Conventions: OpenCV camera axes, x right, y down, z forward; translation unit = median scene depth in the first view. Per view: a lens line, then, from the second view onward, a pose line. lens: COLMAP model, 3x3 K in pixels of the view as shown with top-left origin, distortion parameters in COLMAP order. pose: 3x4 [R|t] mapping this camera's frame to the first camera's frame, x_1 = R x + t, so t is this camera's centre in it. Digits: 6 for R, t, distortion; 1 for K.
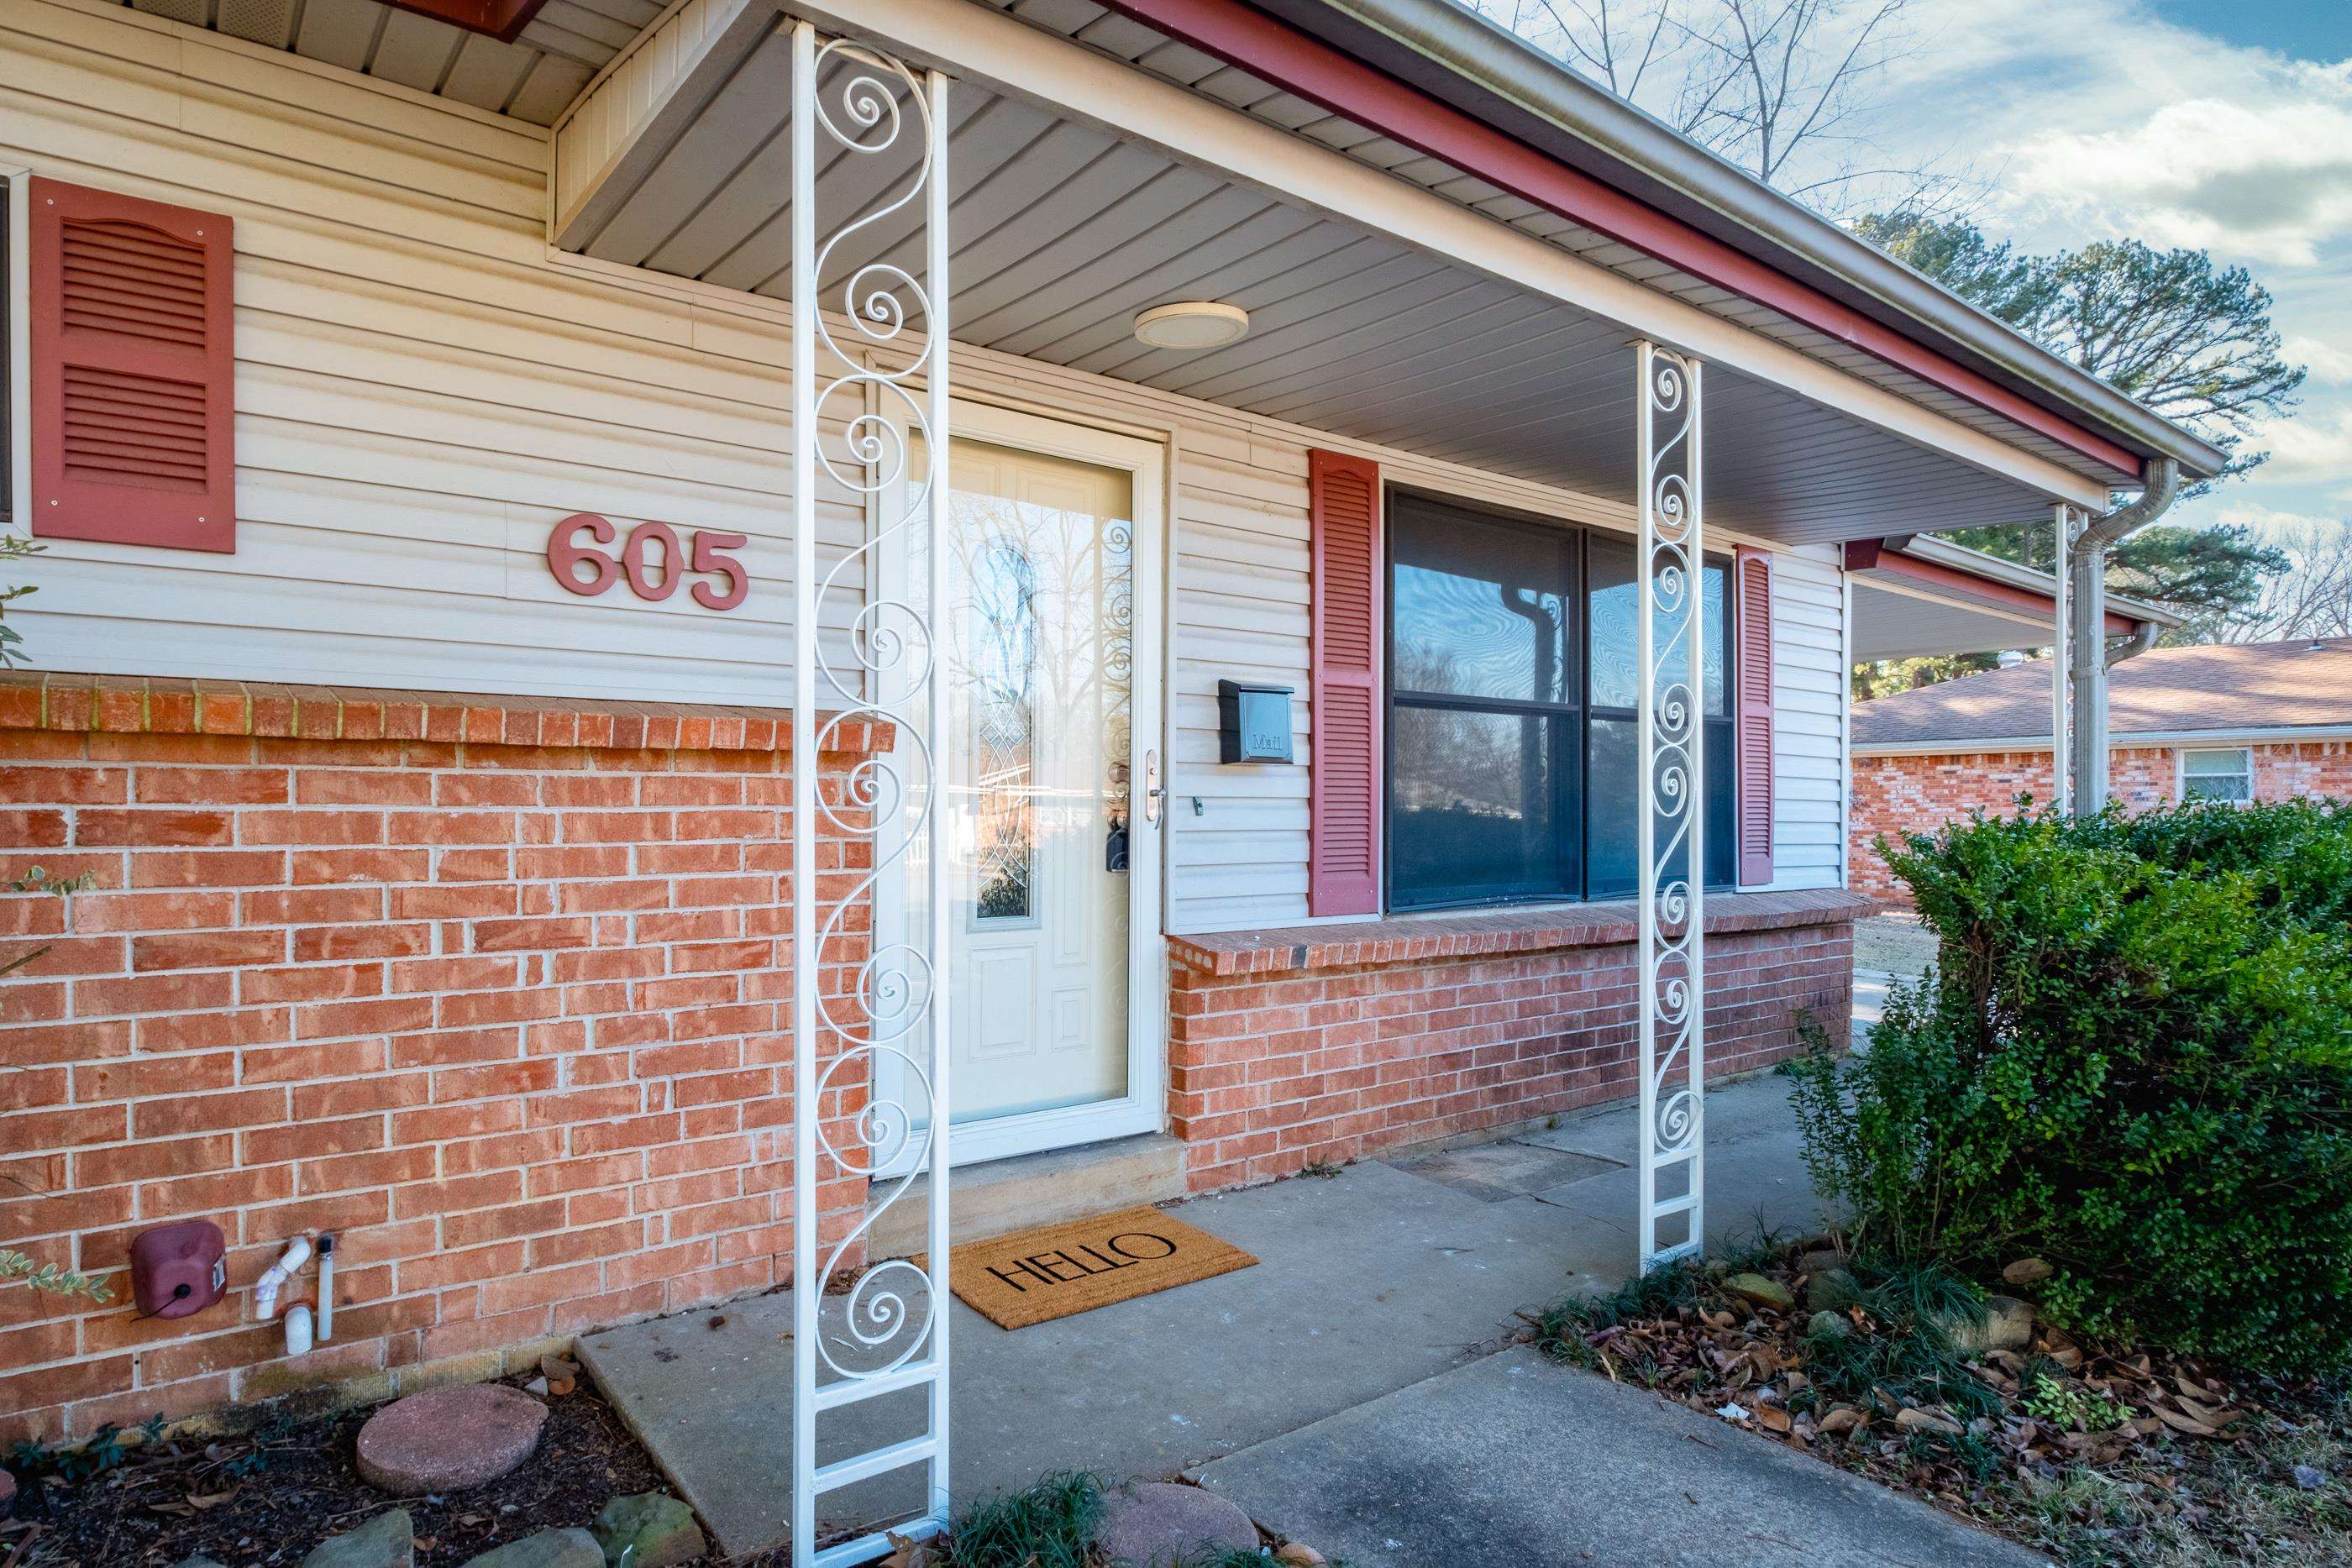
lens RADIAL K [[1335.9, 0, 1175.9], [0, 1335.9, 792.1], [0, 0, 1]] dist [-0.000981, -0.000140]
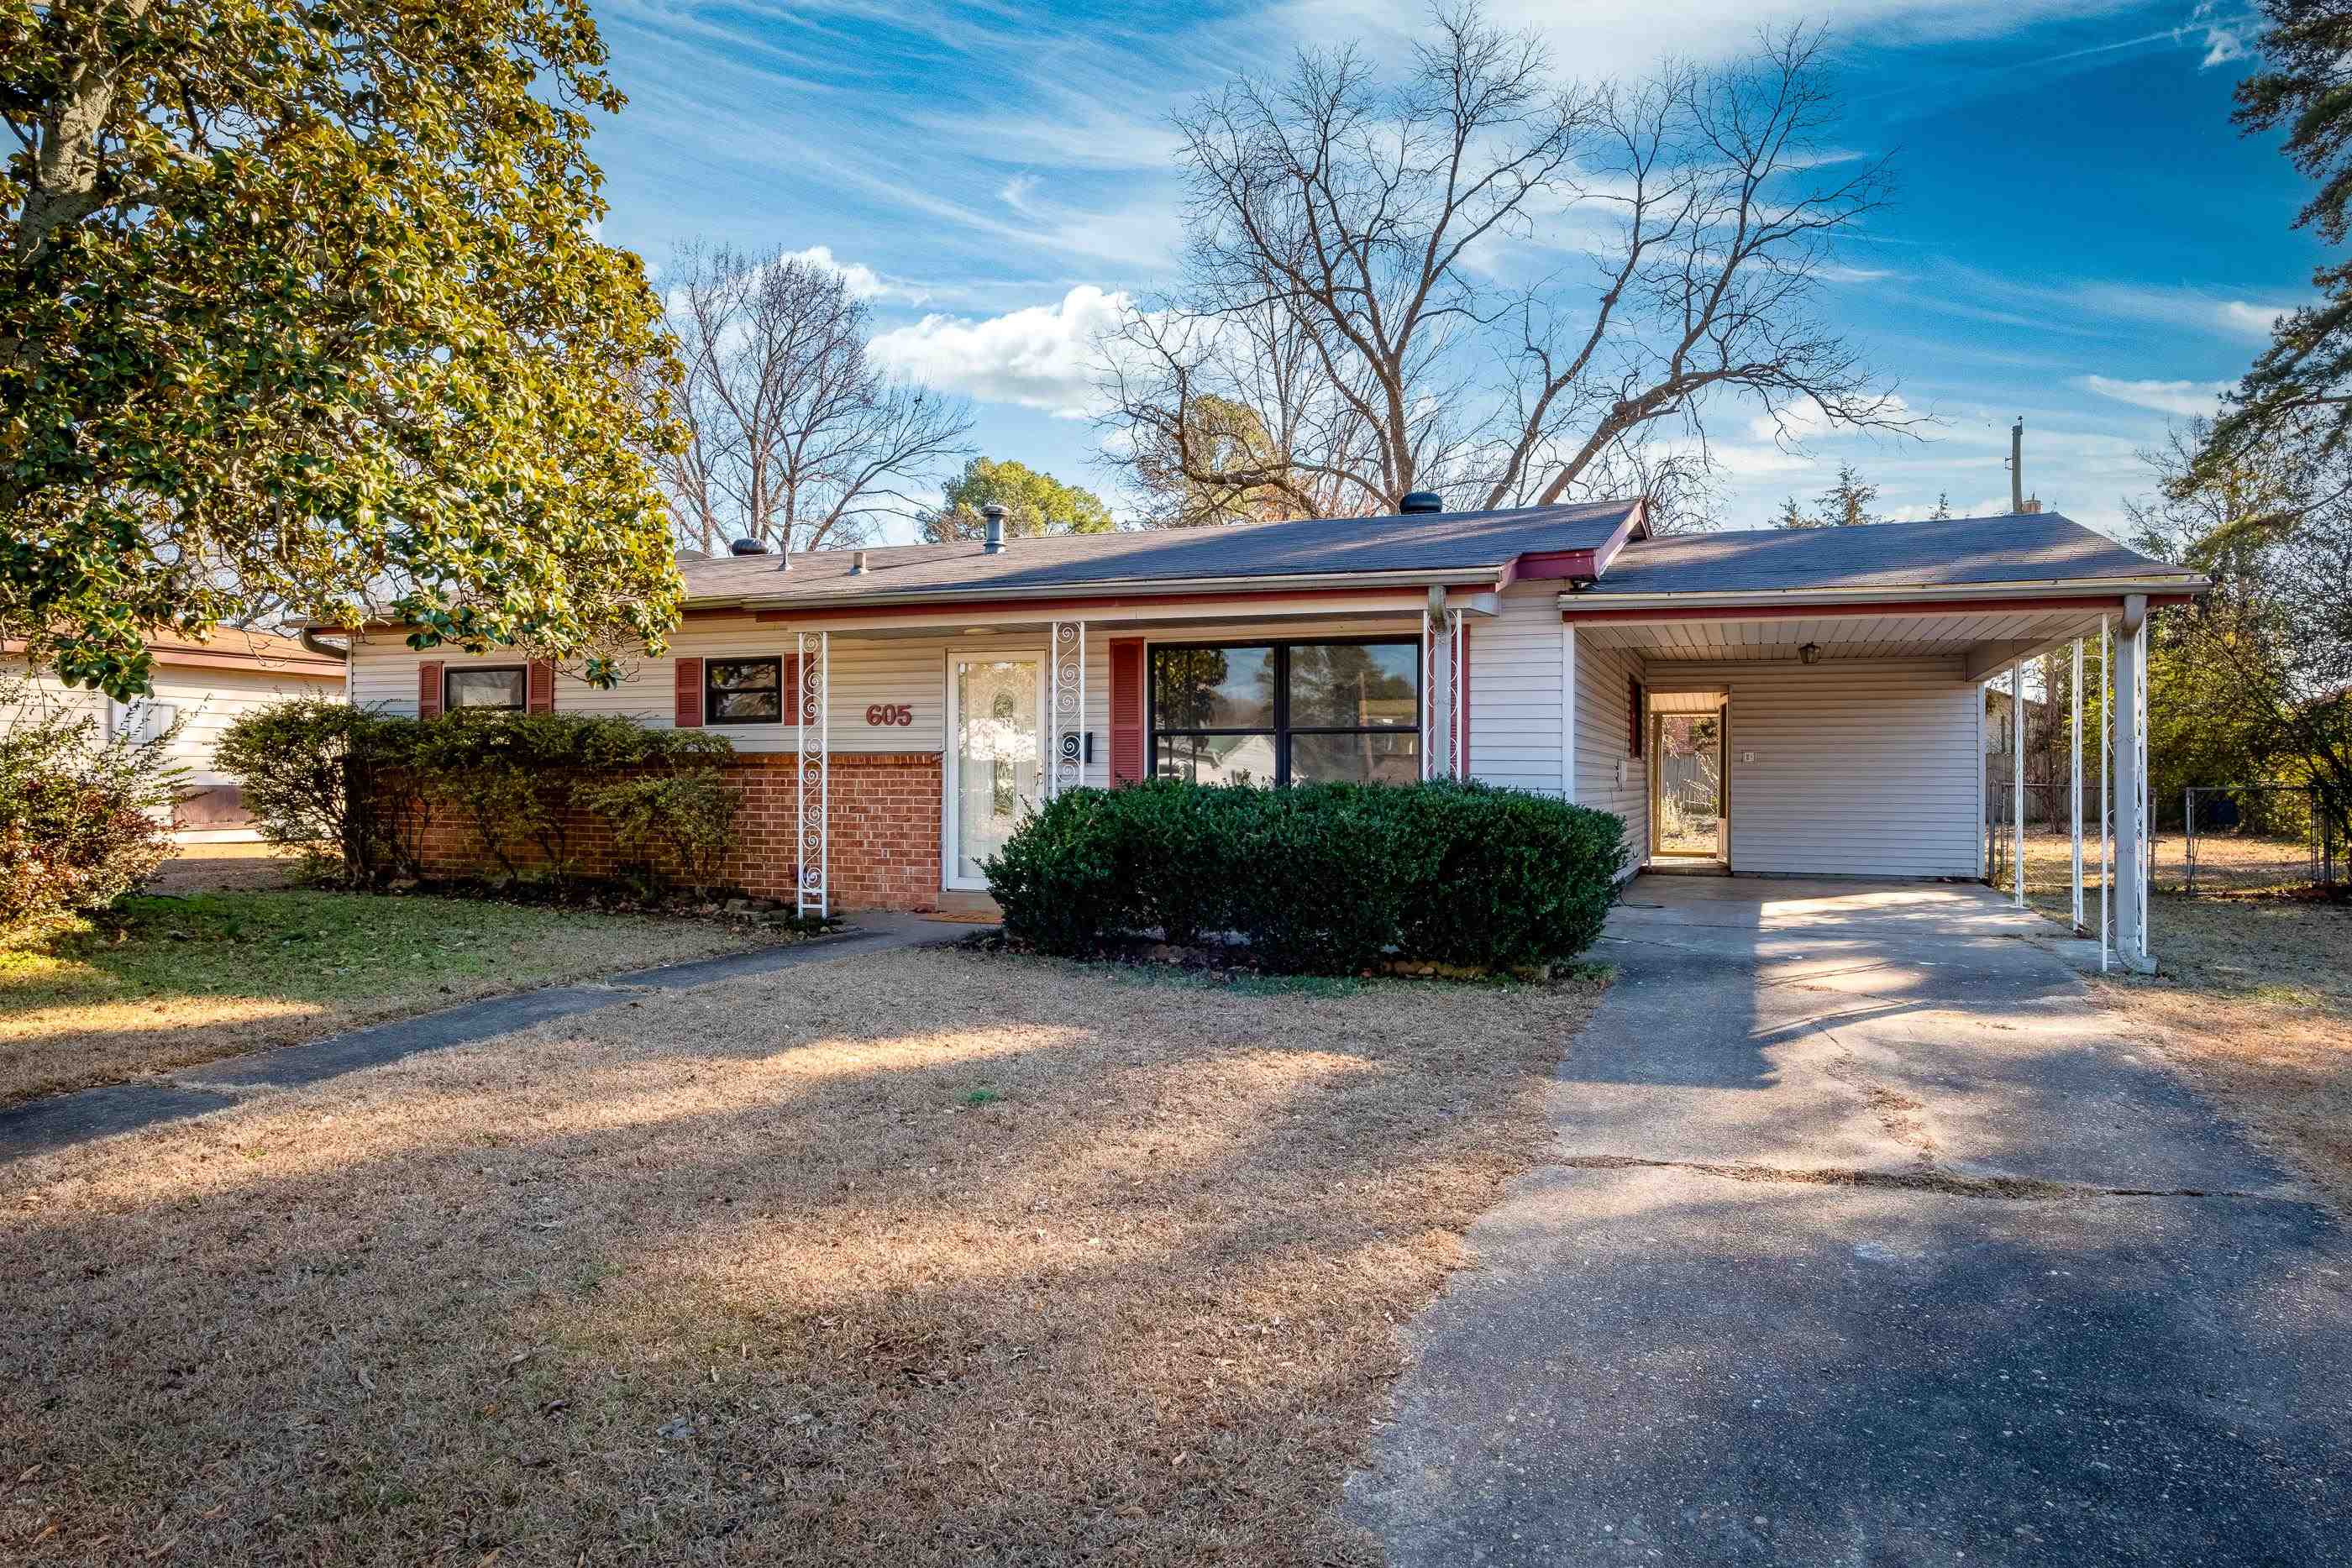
lens RADIAL K [[1481.3, 0, 1177.8], [0, 1481.3, 784.9], [0, 0, 1]] dist [0.000530, 0.000012]
pose [[0.528478, -0.010611, -0.848881, 3.779384], [0.000833, 0.999928, -0.011981, 0.082596], [0.848947, 0.005625, 0.528448, -0.564246]]
